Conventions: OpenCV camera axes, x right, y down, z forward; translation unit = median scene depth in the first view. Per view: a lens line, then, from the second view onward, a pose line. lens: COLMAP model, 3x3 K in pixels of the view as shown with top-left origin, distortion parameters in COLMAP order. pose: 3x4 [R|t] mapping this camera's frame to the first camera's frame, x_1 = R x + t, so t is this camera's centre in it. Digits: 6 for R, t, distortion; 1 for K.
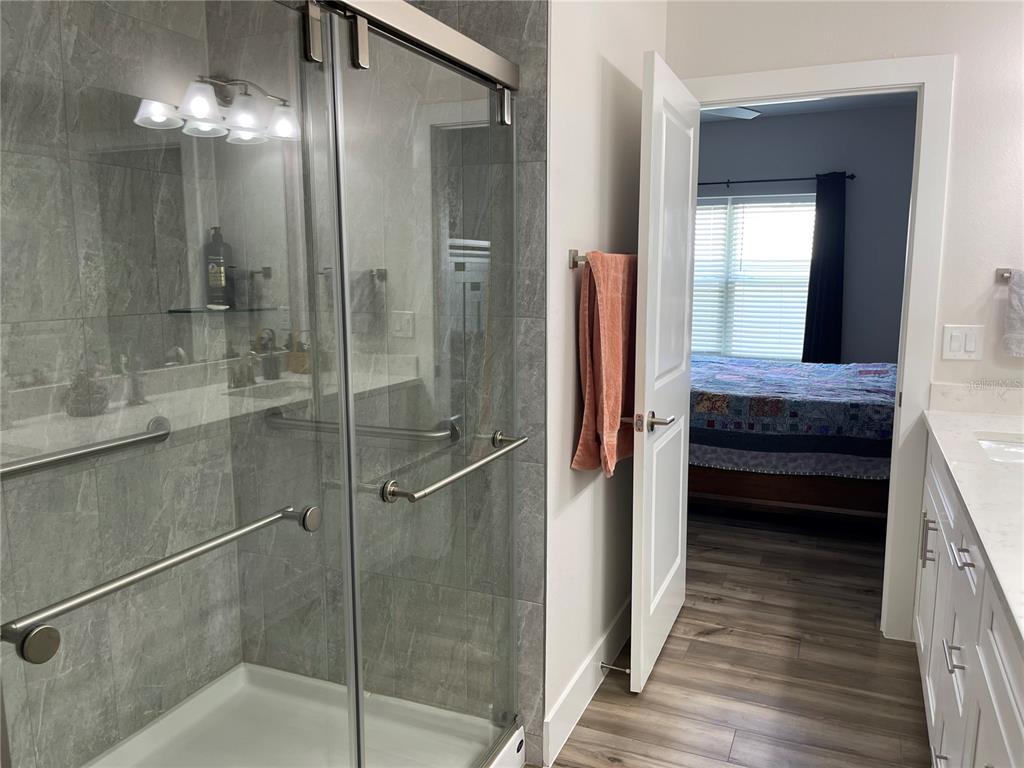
lens RADIAL K [[776.6, 0, 508.6], [0, 776.6, 380.7], [0, 0, 1]] dist [0.063370, -0.080344]
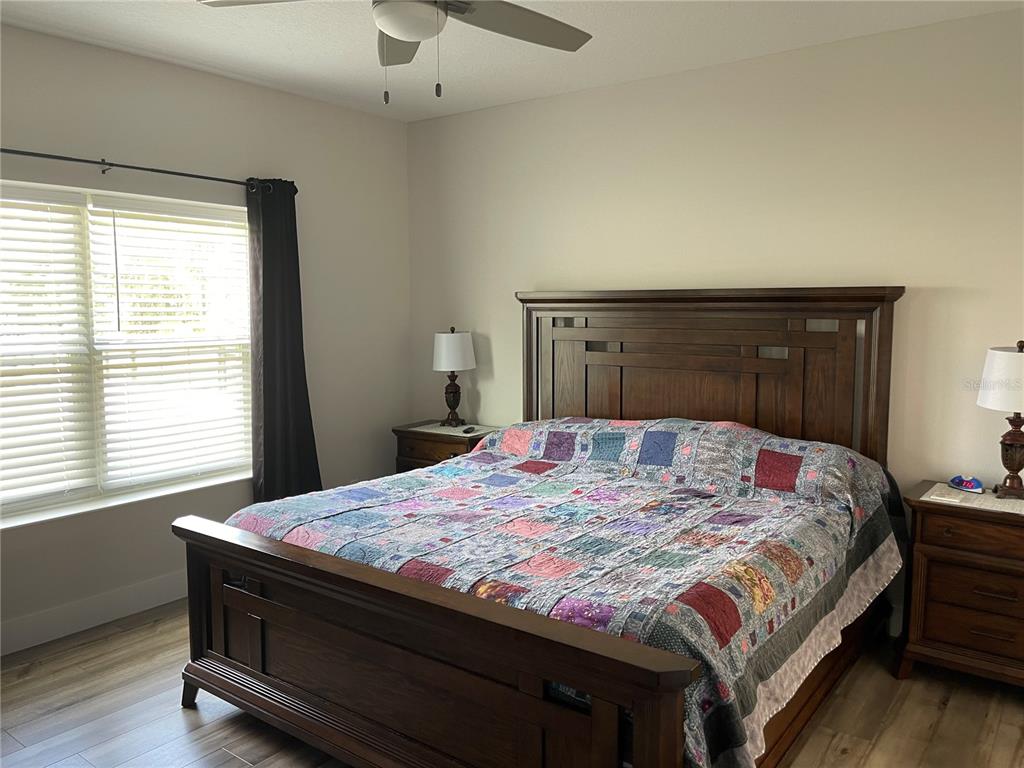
lens RADIAL K [[776.6, 0, 522.0], [0, 776.6, 373.8], [0, 0, 1]] dist [0.063370, -0.080344]
pose [[0.220037, -0.091153, 0.971223, -0.184172], [0.139741, 0.988301, 0.061096, -0.110647], [-0.965431, 0.122277, 0.230200, 0.642672]]
